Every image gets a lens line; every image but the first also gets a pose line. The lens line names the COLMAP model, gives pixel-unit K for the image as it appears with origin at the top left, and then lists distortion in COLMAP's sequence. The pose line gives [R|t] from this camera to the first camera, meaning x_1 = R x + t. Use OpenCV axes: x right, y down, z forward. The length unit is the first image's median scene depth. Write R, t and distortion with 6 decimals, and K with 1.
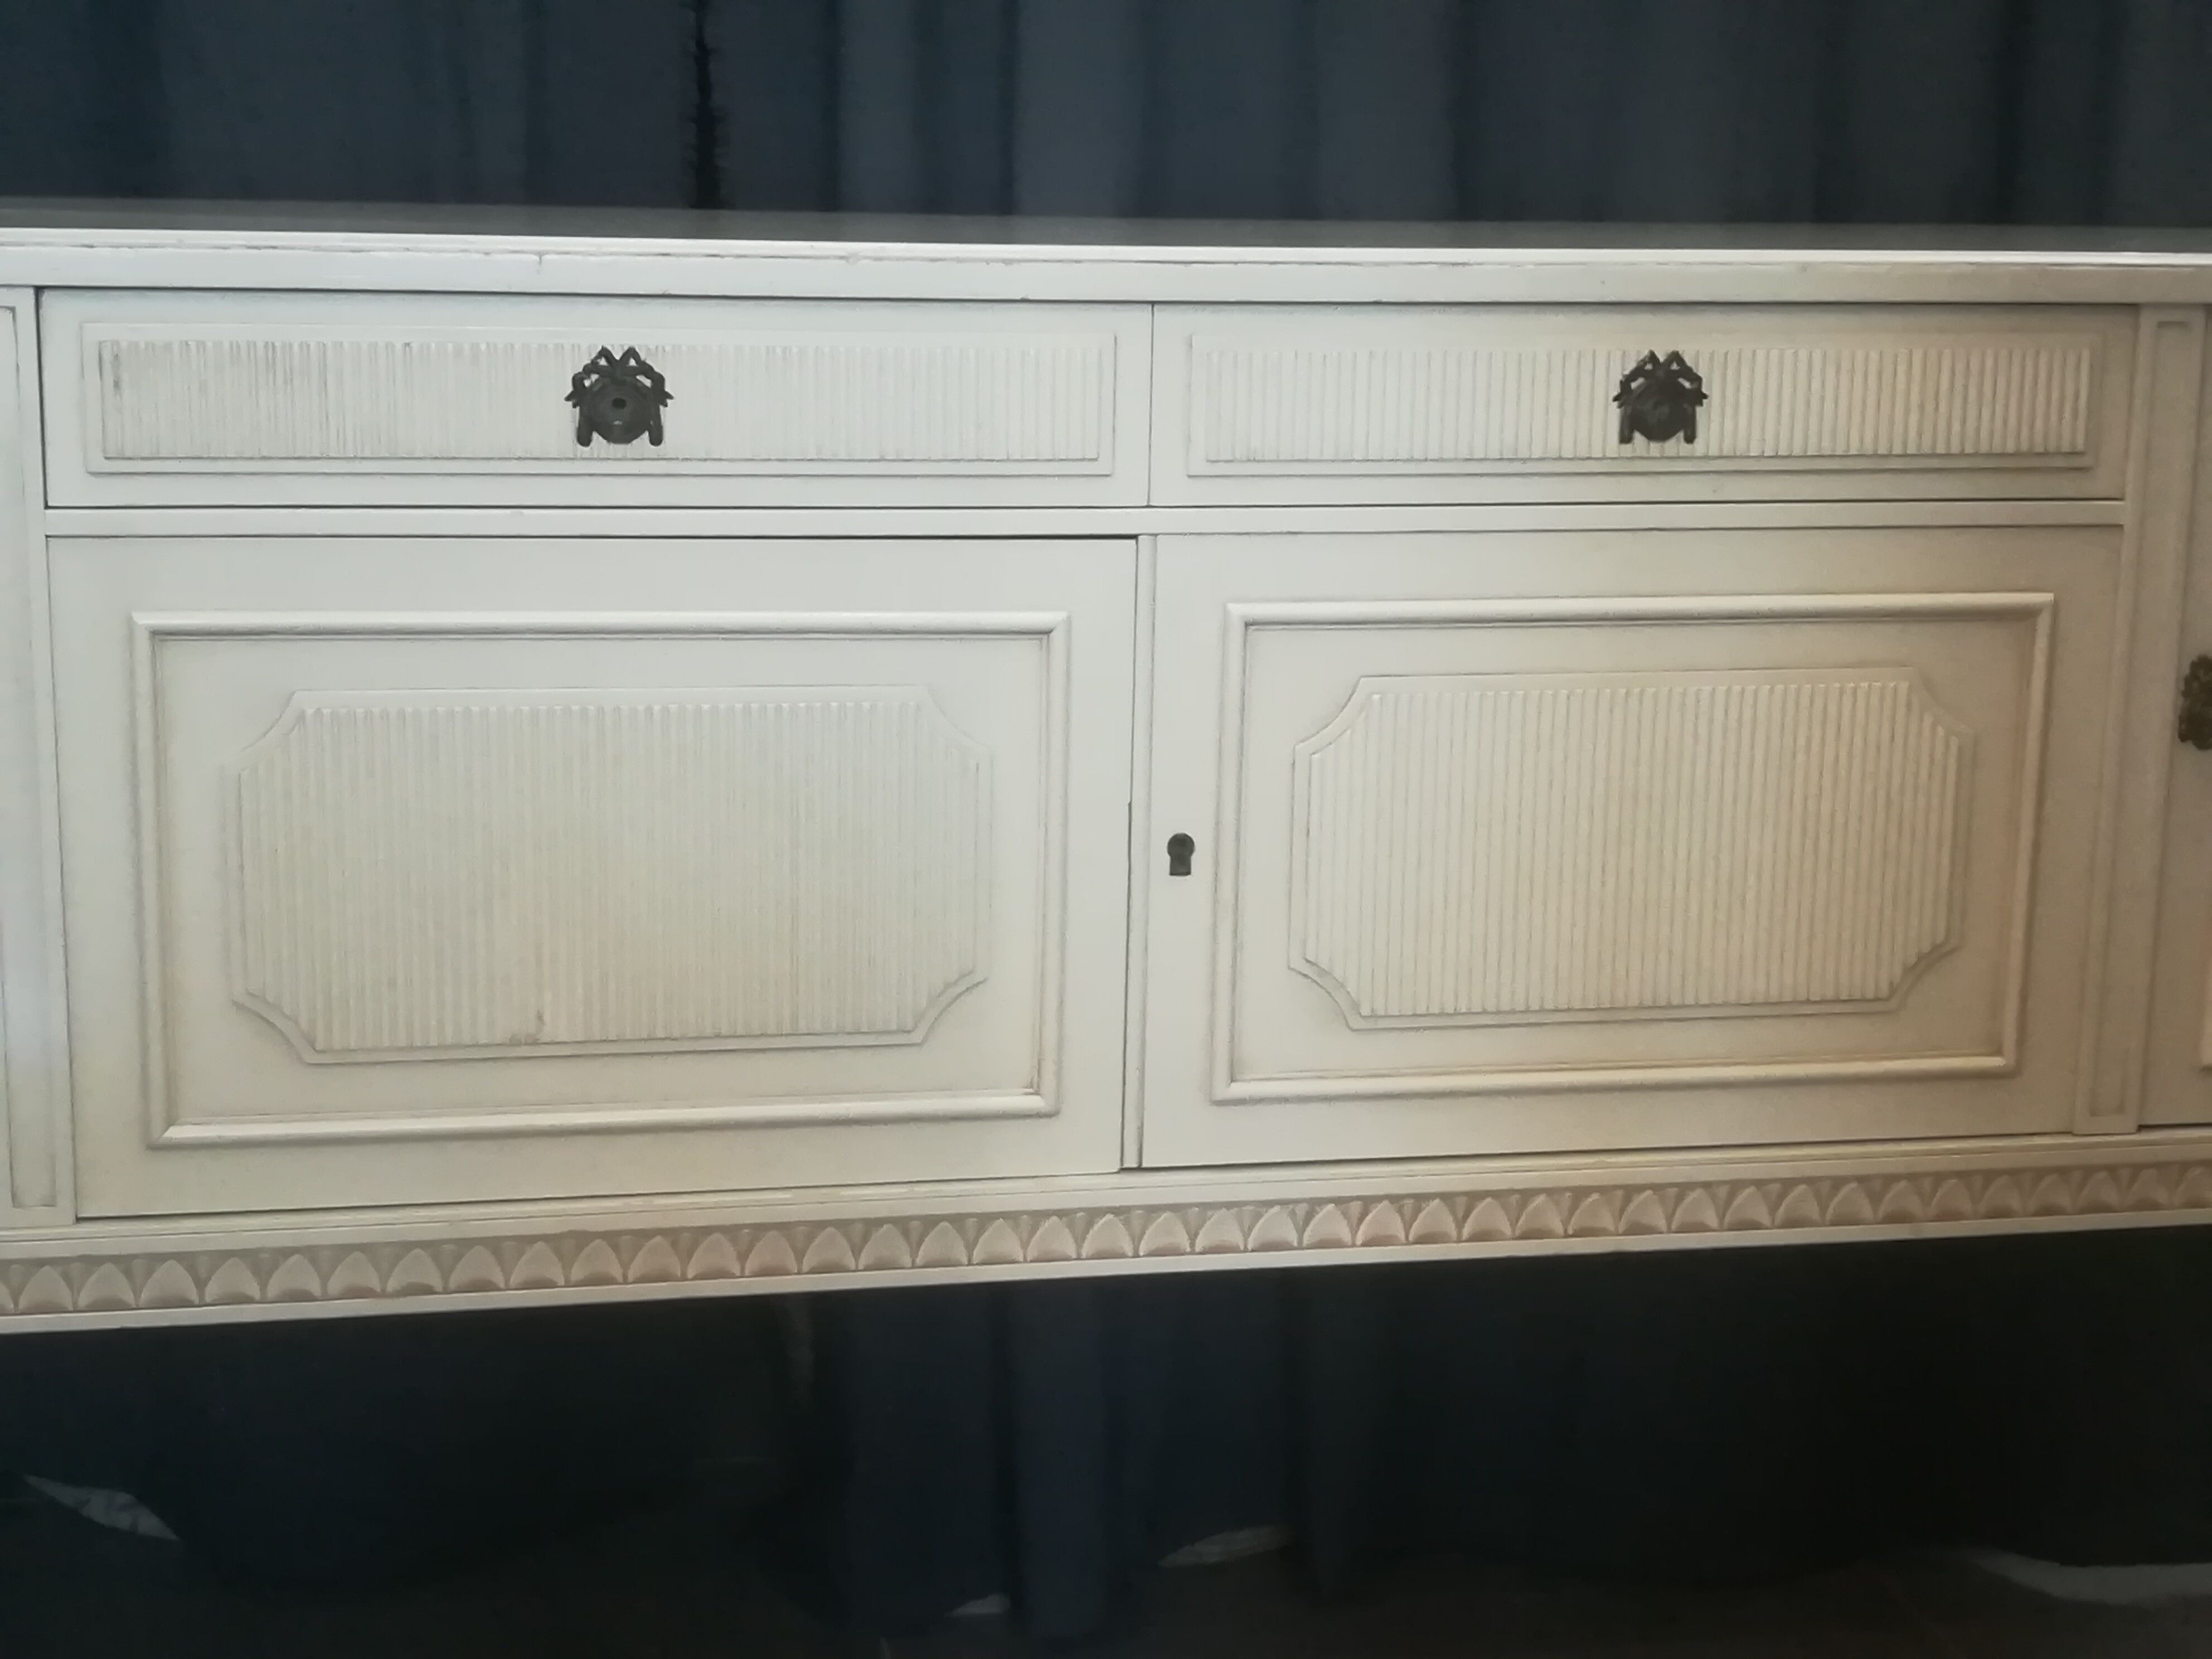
lens RADIAL K [[3117.5, 0, 1114.9], [0, 3117.5, 848.3], [0, 0, 1]] dist [-0.025644, 0.000000]
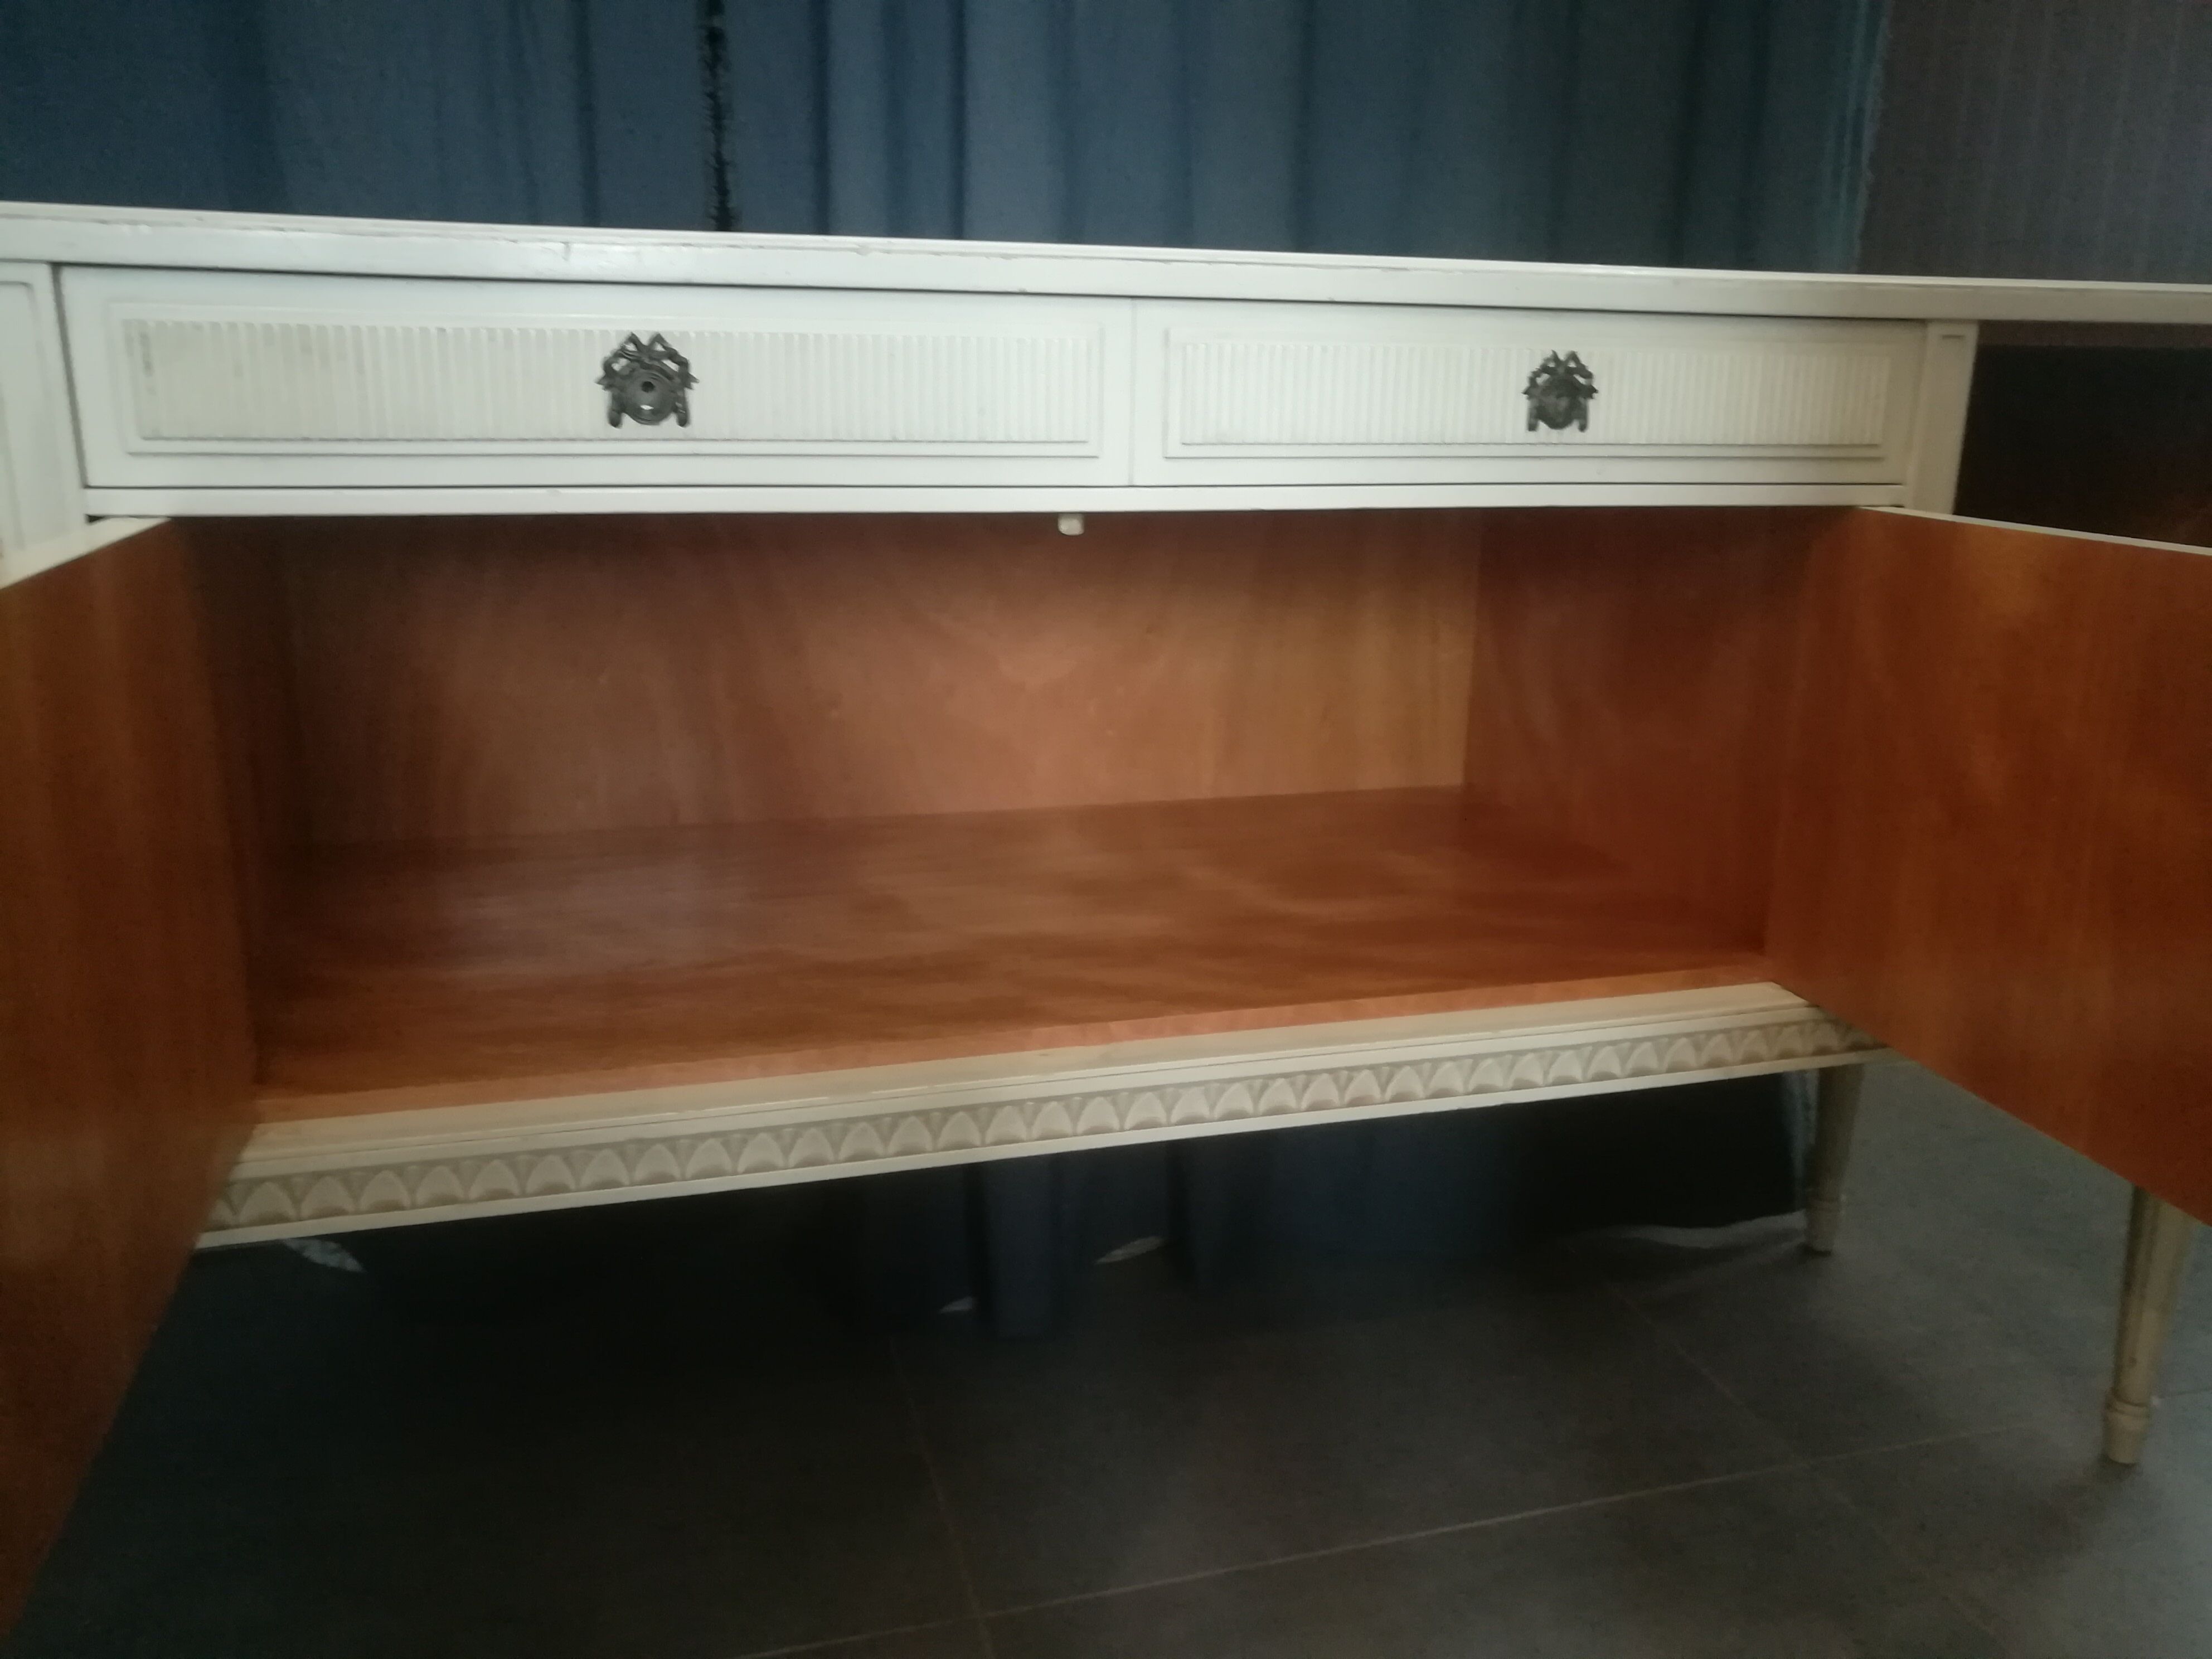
lens RADIAL K [[1715.3, 0, 1120.6], [0, 1715.3, 857.9], [0, 0, 1]] dist [-0.051027, 0.029845]
pose [[0.995973, -0.023832, 0.086430, -0.048839], [0.017529, 0.997180, 0.072965, -0.020175], [-0.087926, -0.071156, 0.993582, 0.370977]]
